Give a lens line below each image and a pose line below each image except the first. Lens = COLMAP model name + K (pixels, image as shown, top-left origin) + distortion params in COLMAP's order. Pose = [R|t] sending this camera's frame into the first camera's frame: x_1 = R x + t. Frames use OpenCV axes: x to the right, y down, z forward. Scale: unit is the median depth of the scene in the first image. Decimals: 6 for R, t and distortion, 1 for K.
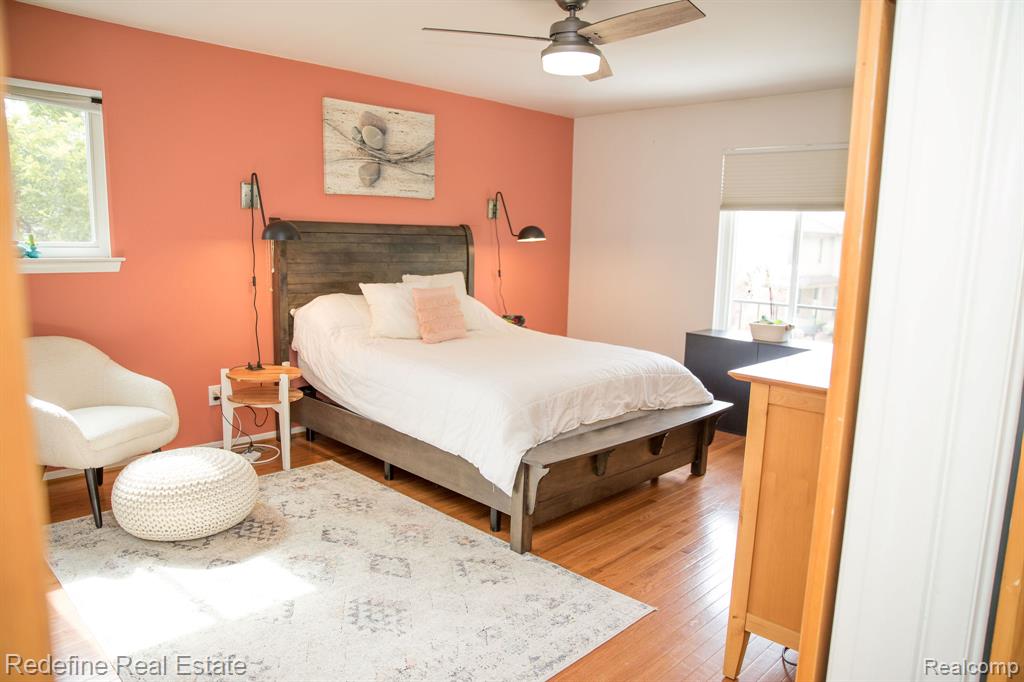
lens RADIAL K [[703.4, 0, 514.4], [0, 703.4, 342.4], [0, 0, 1]] dist [-0.081435, 0.045276]
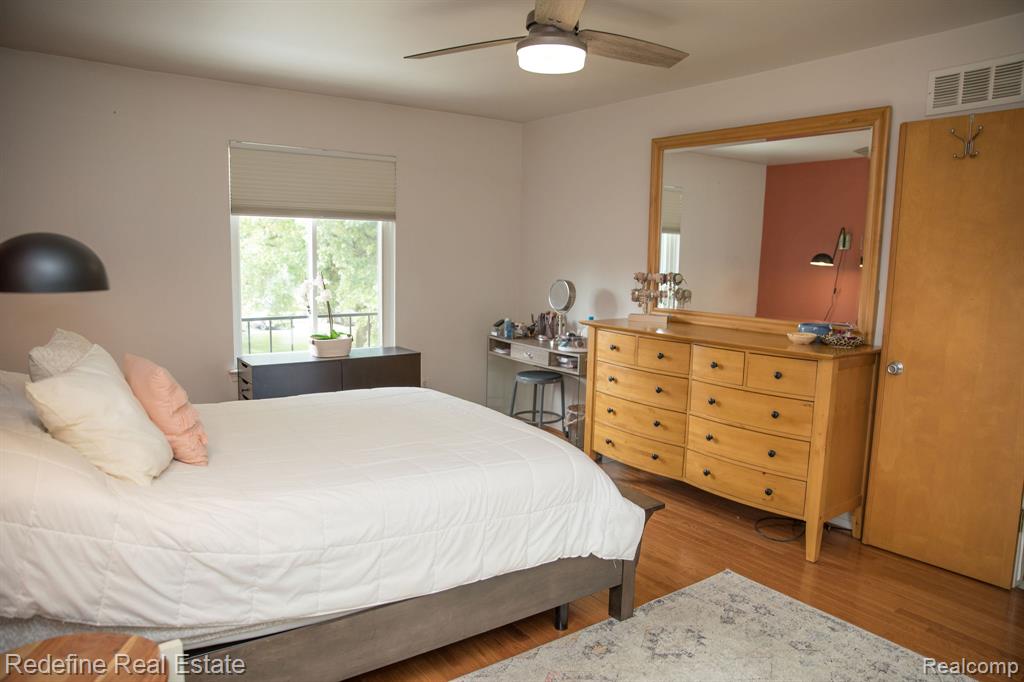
lens RADIAL K [[703.4, 0, 513.4], [0, 703.4, 341.3], [0, 0, 1]] dist [-0.081435, 0.045276]
pose [[0.165434, -0.152804, 0.974311, -0.769880], [0.143878, 0.981094, 0.129438, -0.164277], [-0.975669, 0.118769, 0.184291, 0.884046]]
